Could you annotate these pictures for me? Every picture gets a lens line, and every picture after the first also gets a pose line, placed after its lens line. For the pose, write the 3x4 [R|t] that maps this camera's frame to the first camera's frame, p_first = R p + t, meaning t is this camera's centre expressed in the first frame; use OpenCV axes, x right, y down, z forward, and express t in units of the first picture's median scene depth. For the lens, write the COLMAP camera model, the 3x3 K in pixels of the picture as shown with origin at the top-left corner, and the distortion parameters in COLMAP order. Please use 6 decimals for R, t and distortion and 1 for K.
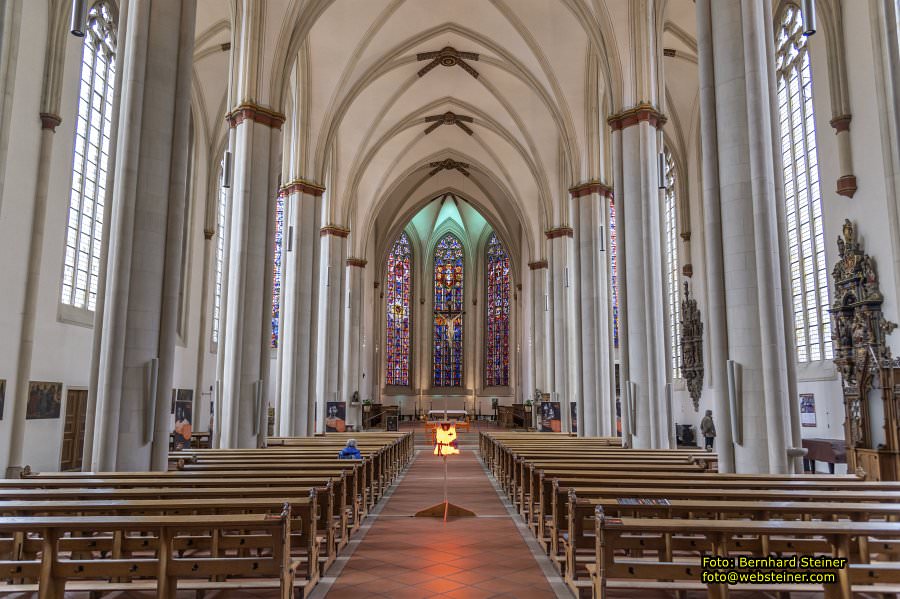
lens RADIAL K [[613.6, 0, 452.7], [0, 613.6, 300.5], [0, 0, 1]] dist [0.023341, -0.001405]
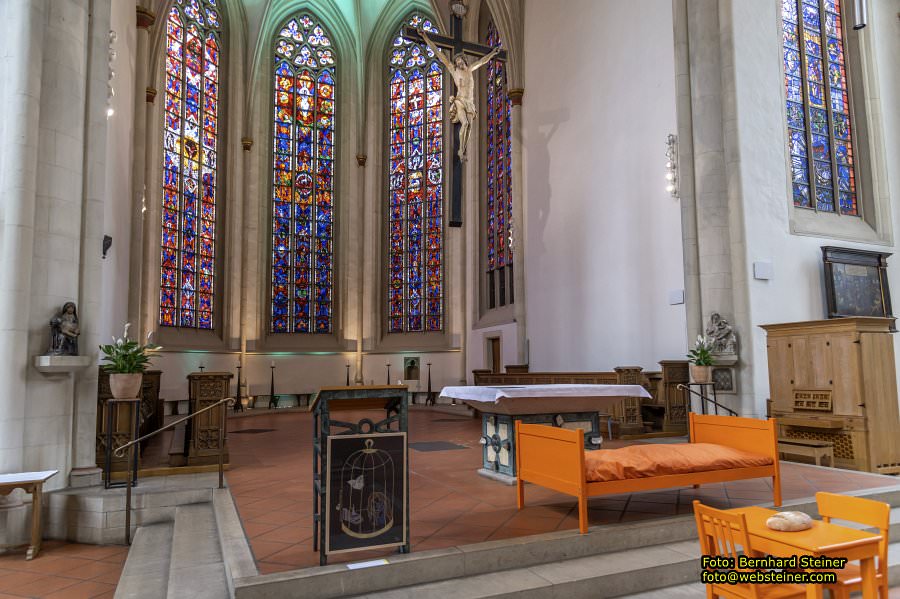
lens RADIAL K [[613.6, 0, 451.5], [0, 613.6, 308.2], [0, 0, 1]] dist [0.023341, -0.001405]
pose [[0.923899, 0.023994, 0.381884, -0.081663], [-0.043666, 0.998123, 0.042930, 0.096396], [-0.380137, -0.056339, 0.923213, 0.531383]]
